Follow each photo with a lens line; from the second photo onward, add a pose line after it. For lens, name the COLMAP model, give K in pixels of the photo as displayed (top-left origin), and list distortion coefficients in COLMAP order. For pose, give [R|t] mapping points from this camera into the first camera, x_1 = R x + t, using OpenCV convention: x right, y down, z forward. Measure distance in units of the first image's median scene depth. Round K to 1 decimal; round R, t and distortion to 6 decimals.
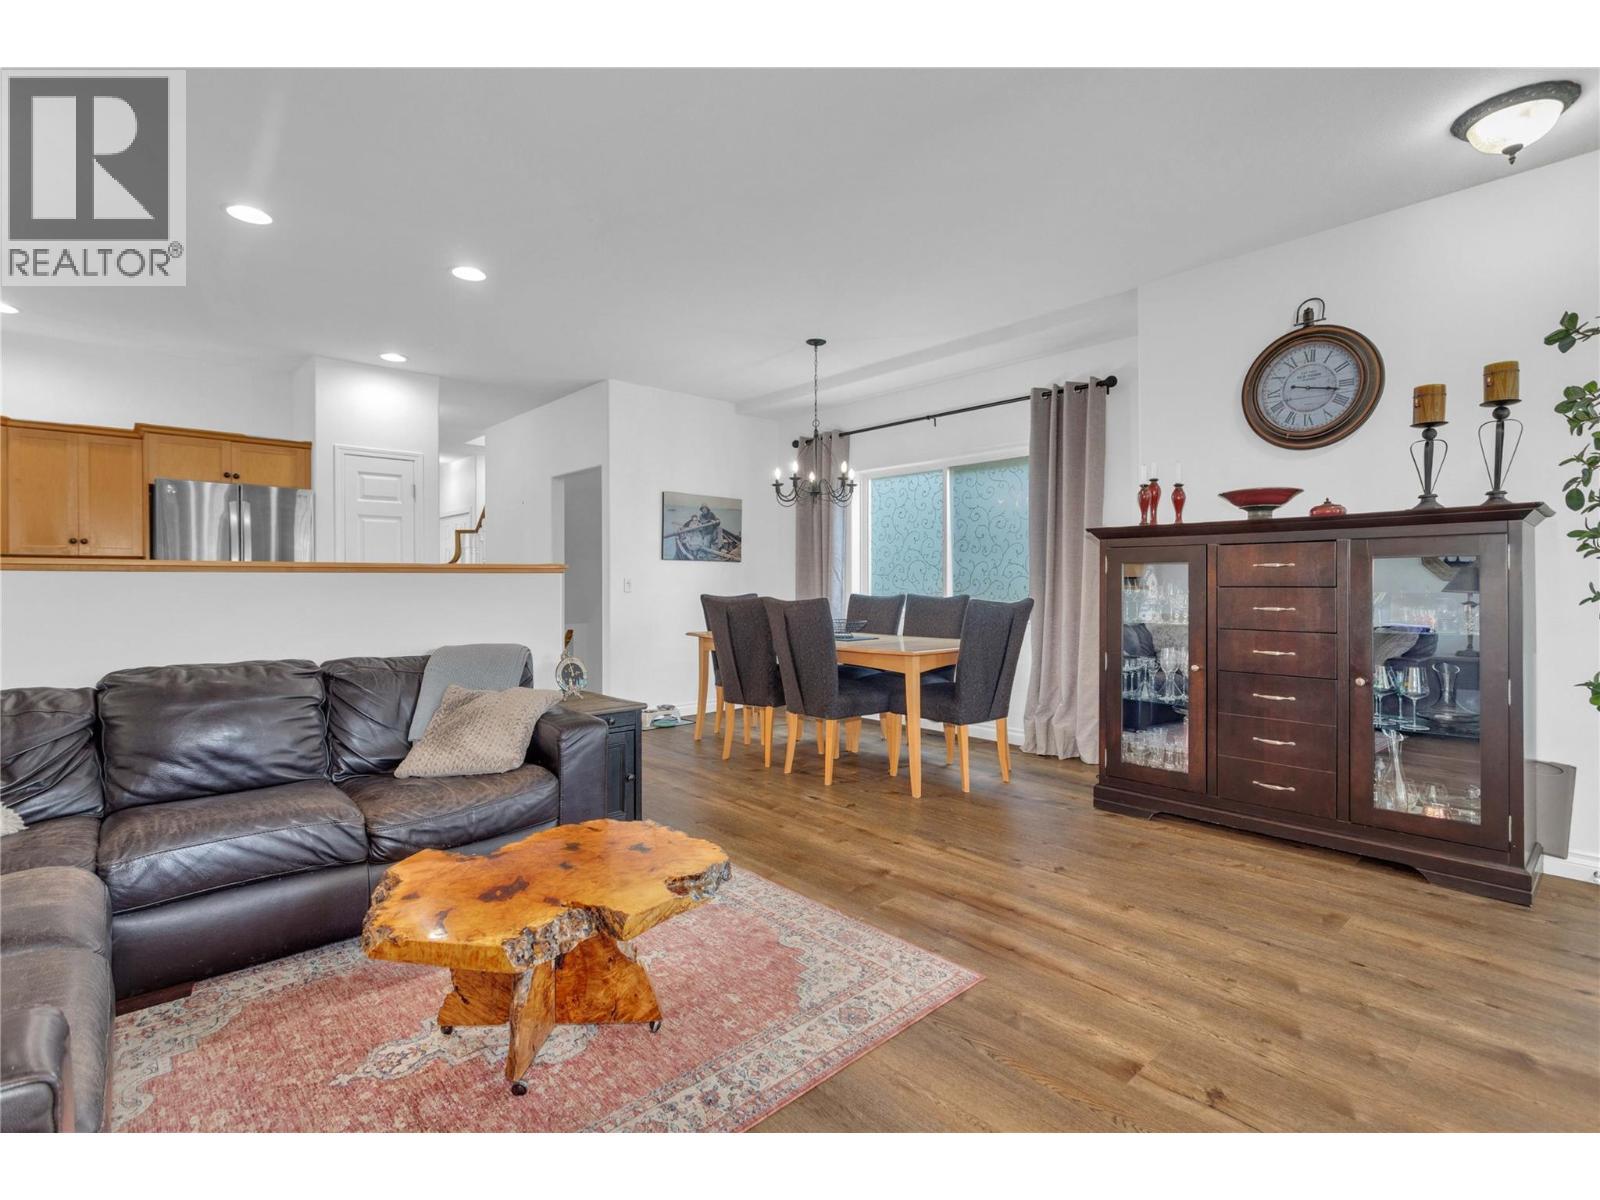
lens RADIAL K [[798.4, 0, 806.2], [0, 798.4, 596.3], [0, 0, 1]] dist [0.002820, 0.001138]
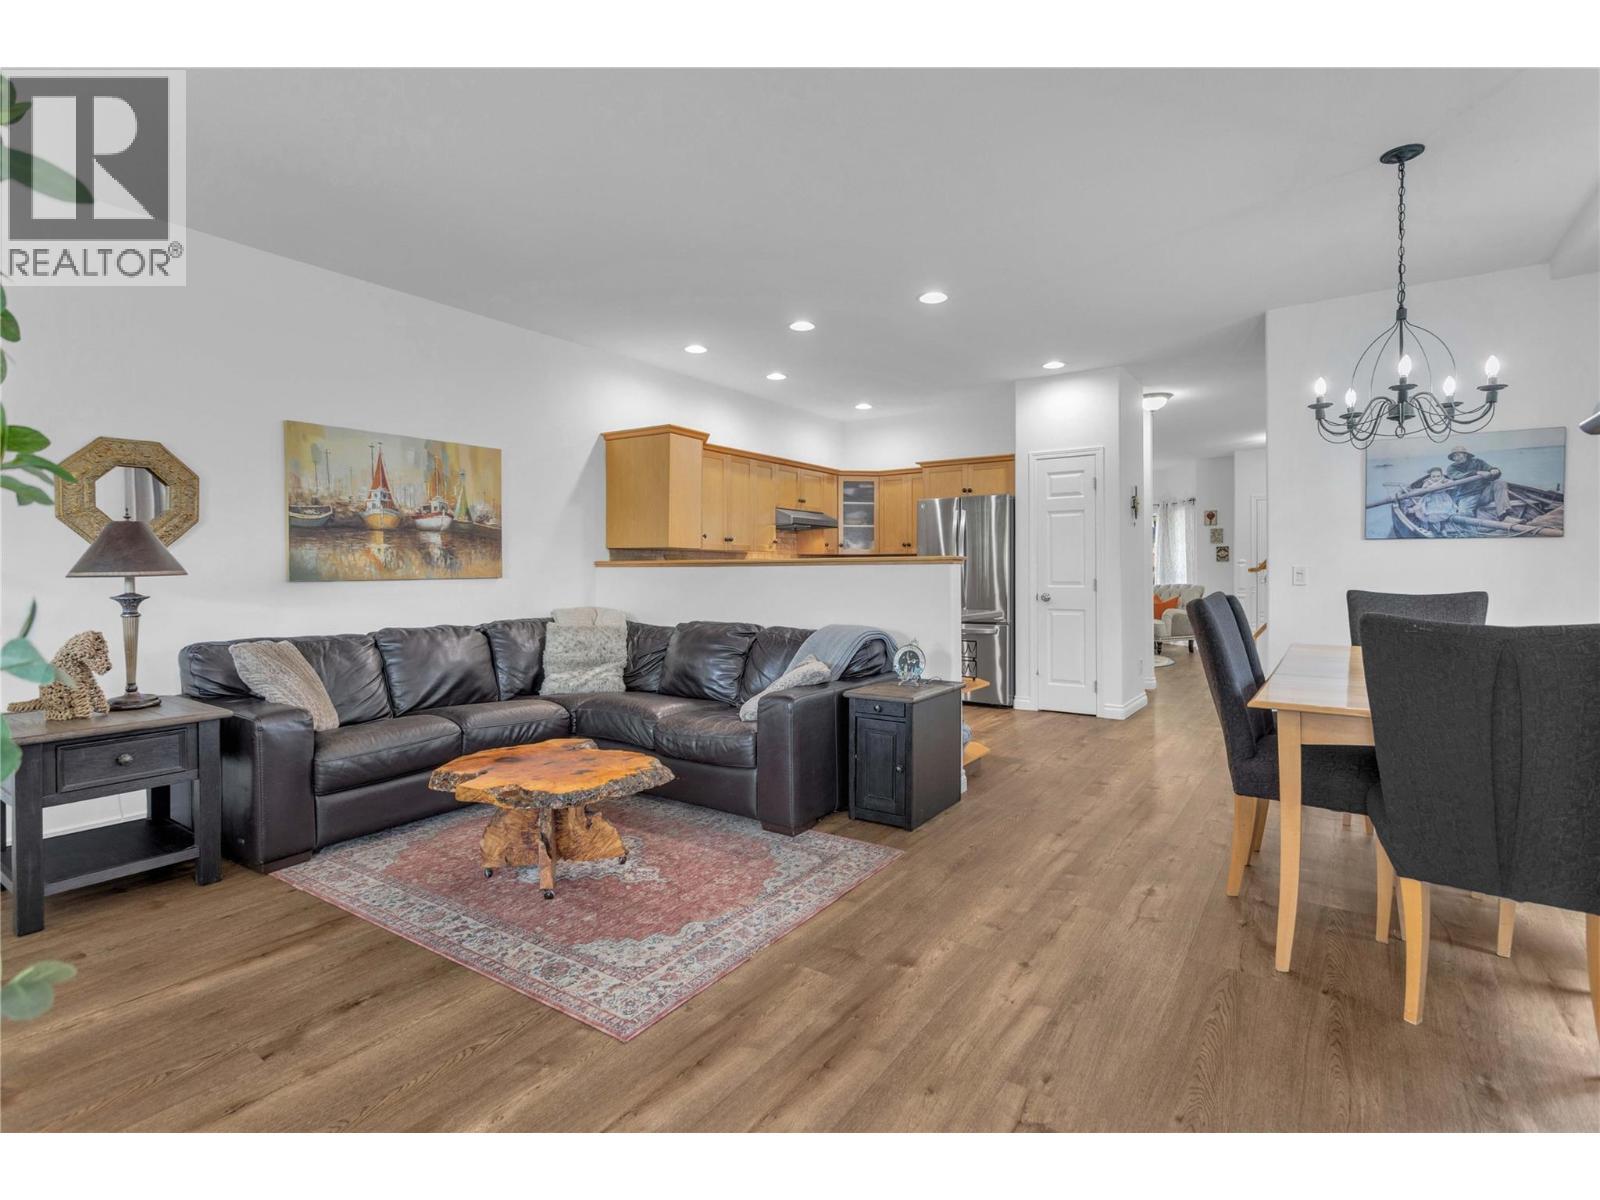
lens RADIAL K [[798.4, 0, 806.2], [0, 798.4, 596.3], [0, 0, 1]] dist [0.002820, 0.001138]
pose [[0.186460, 0.033622, -0.981887, 0.679648], [-0.013799, 0.999405, 0.031601, -0.019376], [0.982366, 0.007657, 0.186813, 0.641767]]
